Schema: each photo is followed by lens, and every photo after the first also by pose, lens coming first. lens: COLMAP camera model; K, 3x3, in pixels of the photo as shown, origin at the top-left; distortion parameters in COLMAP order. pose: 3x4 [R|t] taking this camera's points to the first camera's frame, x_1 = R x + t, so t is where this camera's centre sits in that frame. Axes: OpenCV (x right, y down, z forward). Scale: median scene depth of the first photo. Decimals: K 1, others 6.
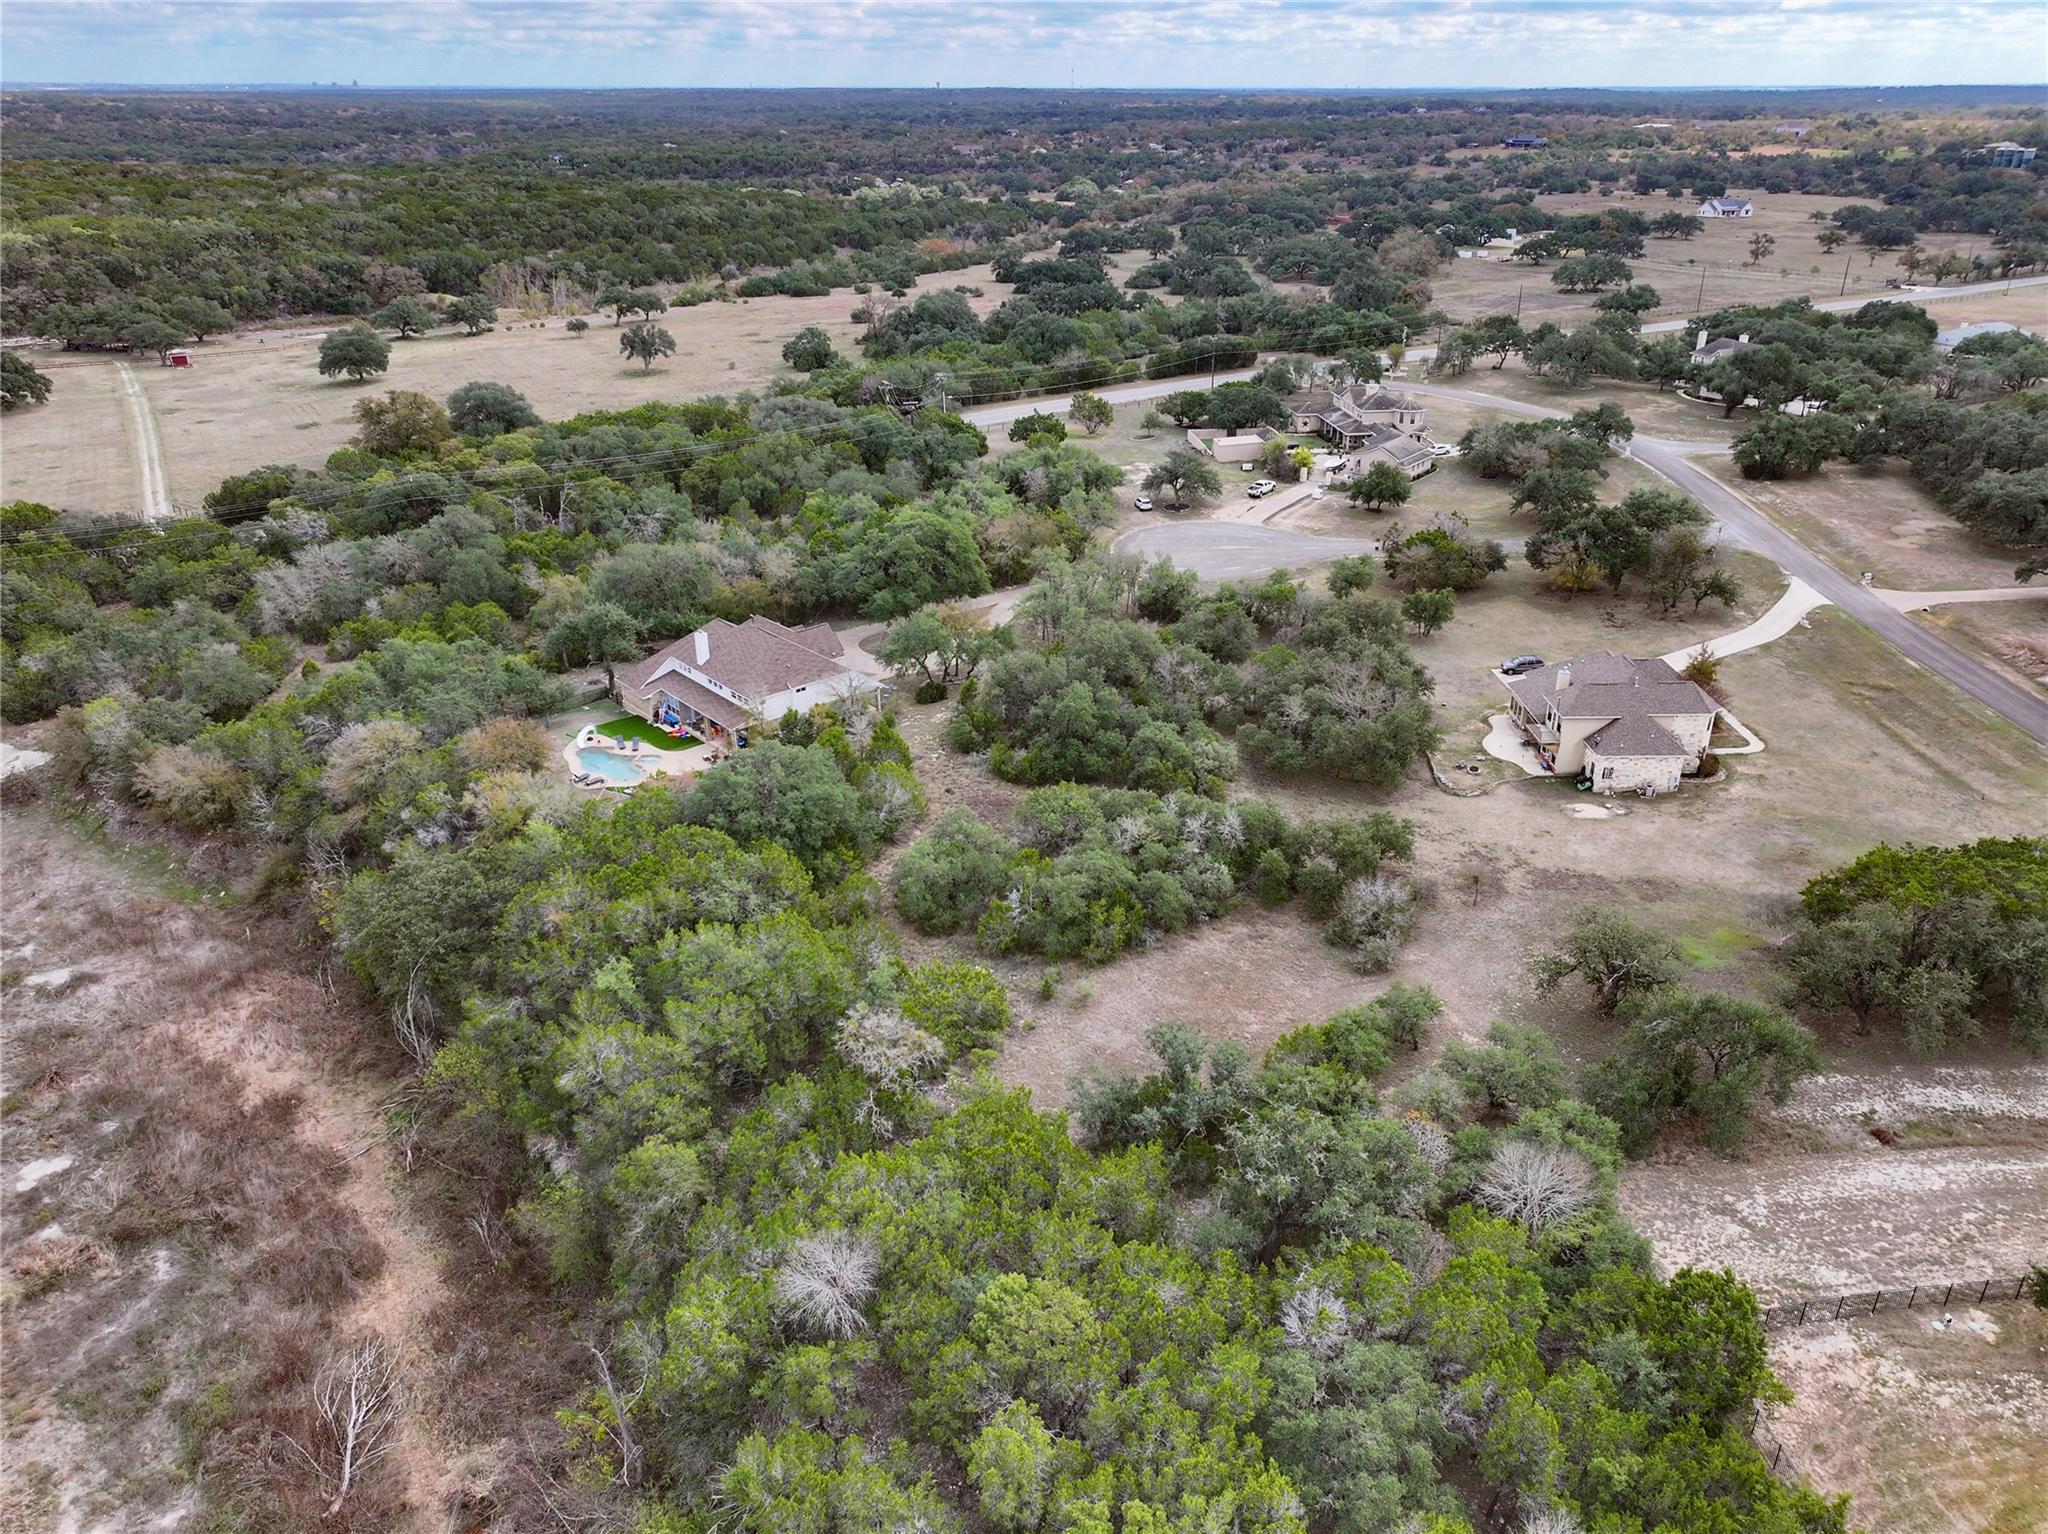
lens RADIAL K [[1445.6, 0, 1035.2], [0, 1445.6, 774.1], [0, 0, 1]] dist [-0.003750, 0.019971]
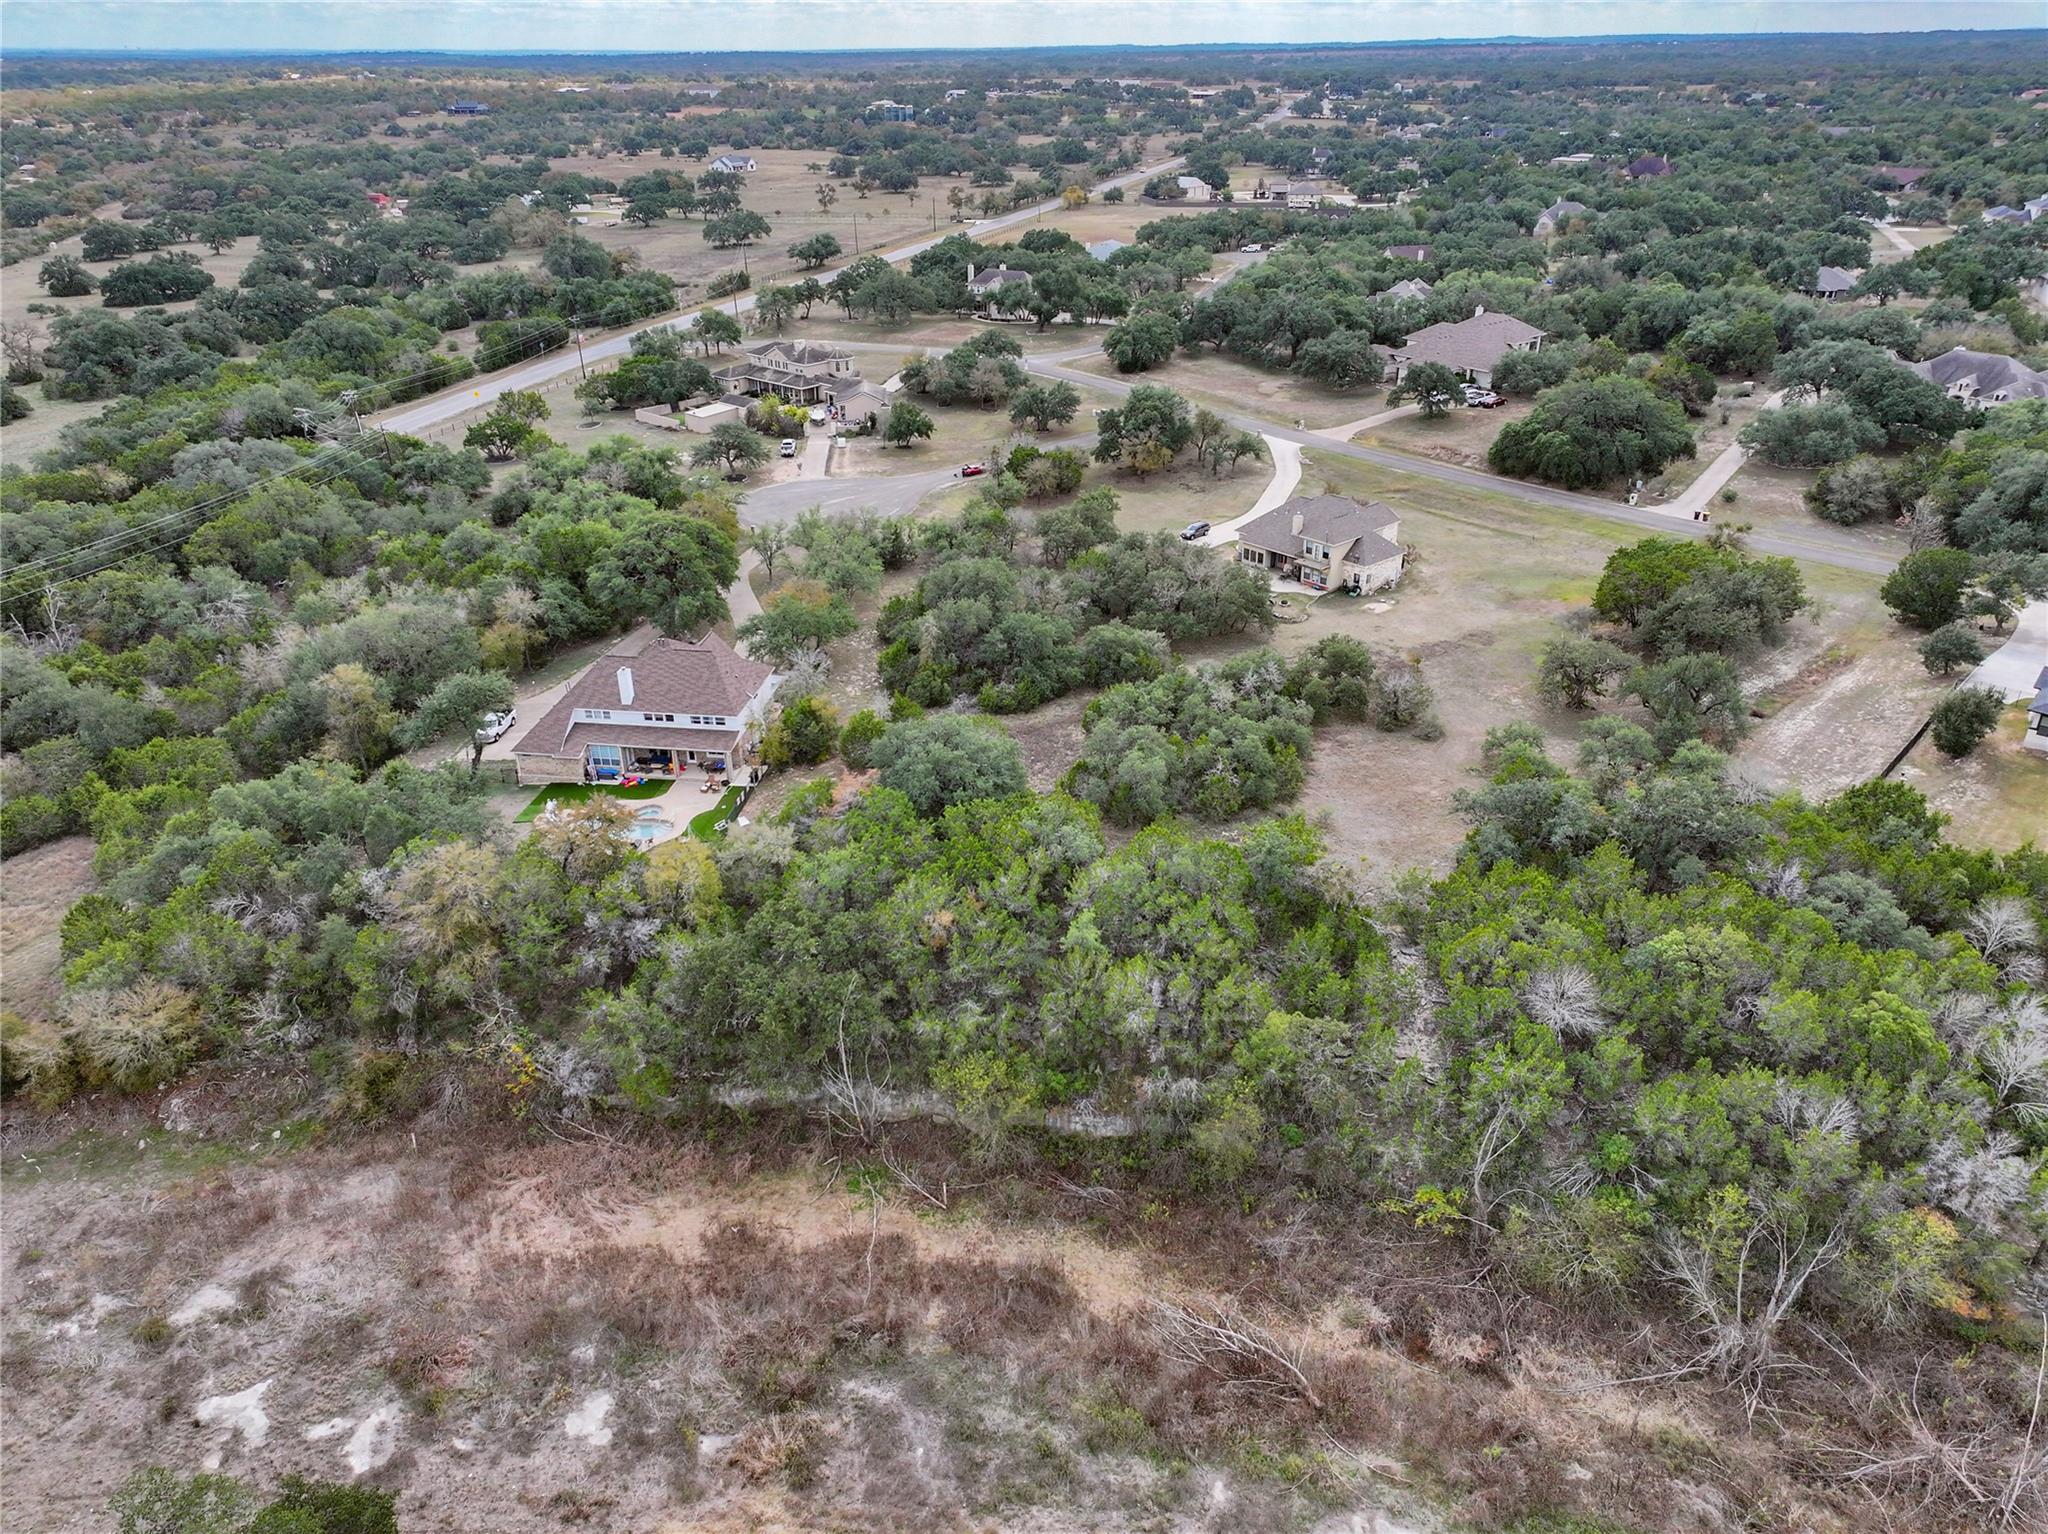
lens RADIAL K [[1445.6, 0, 1035.2], [0, 1445.6, 774.1], [0, 0, 1]] dist [-0.003750, 0.019971]
pose [[0.751531, -0.302779, 0.586111, -0.672332], [0.290434, 0.949575, 0.118137, -0.076430], [-0.592325, 0.081443, 0.801572, 0.126510]]
